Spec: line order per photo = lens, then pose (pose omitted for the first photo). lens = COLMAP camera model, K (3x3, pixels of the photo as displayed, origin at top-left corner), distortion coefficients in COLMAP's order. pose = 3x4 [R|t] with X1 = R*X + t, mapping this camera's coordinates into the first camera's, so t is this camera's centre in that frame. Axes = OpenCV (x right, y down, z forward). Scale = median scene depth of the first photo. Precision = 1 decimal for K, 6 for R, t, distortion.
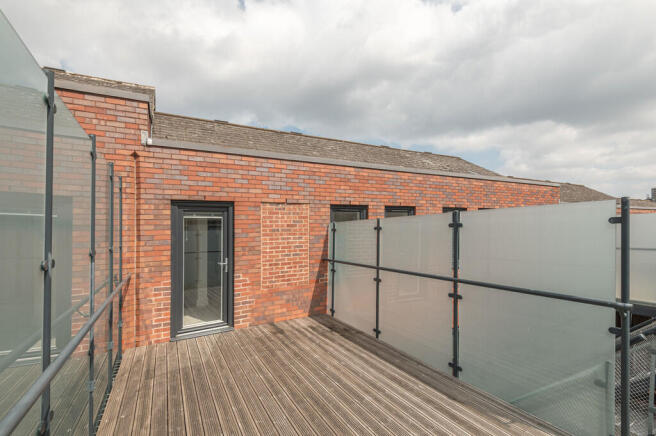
lens RADIAL K [[296.7, 0, 330.2], [0, 296.7, 217.1], [0, 0, 1]] dist [0.031518, -0.004504]
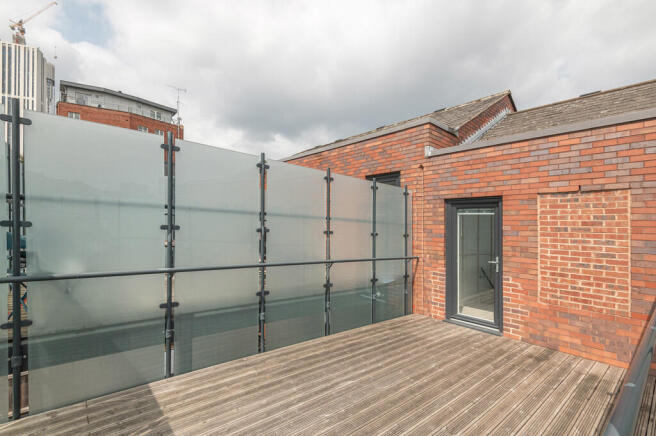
lens RADIAL K [[296.7, 0, 332.7], [0, 296.7, 218.8], [0, 0, 1]] dist [0.031518, -0.004504]
pose [[0.247000, -0.006642, -0.968993, 0.458781], [0.000797, 0.999978, -0.006652, 0.025140], [0.969015, 0.000871, 0.247000, 0.281918]]
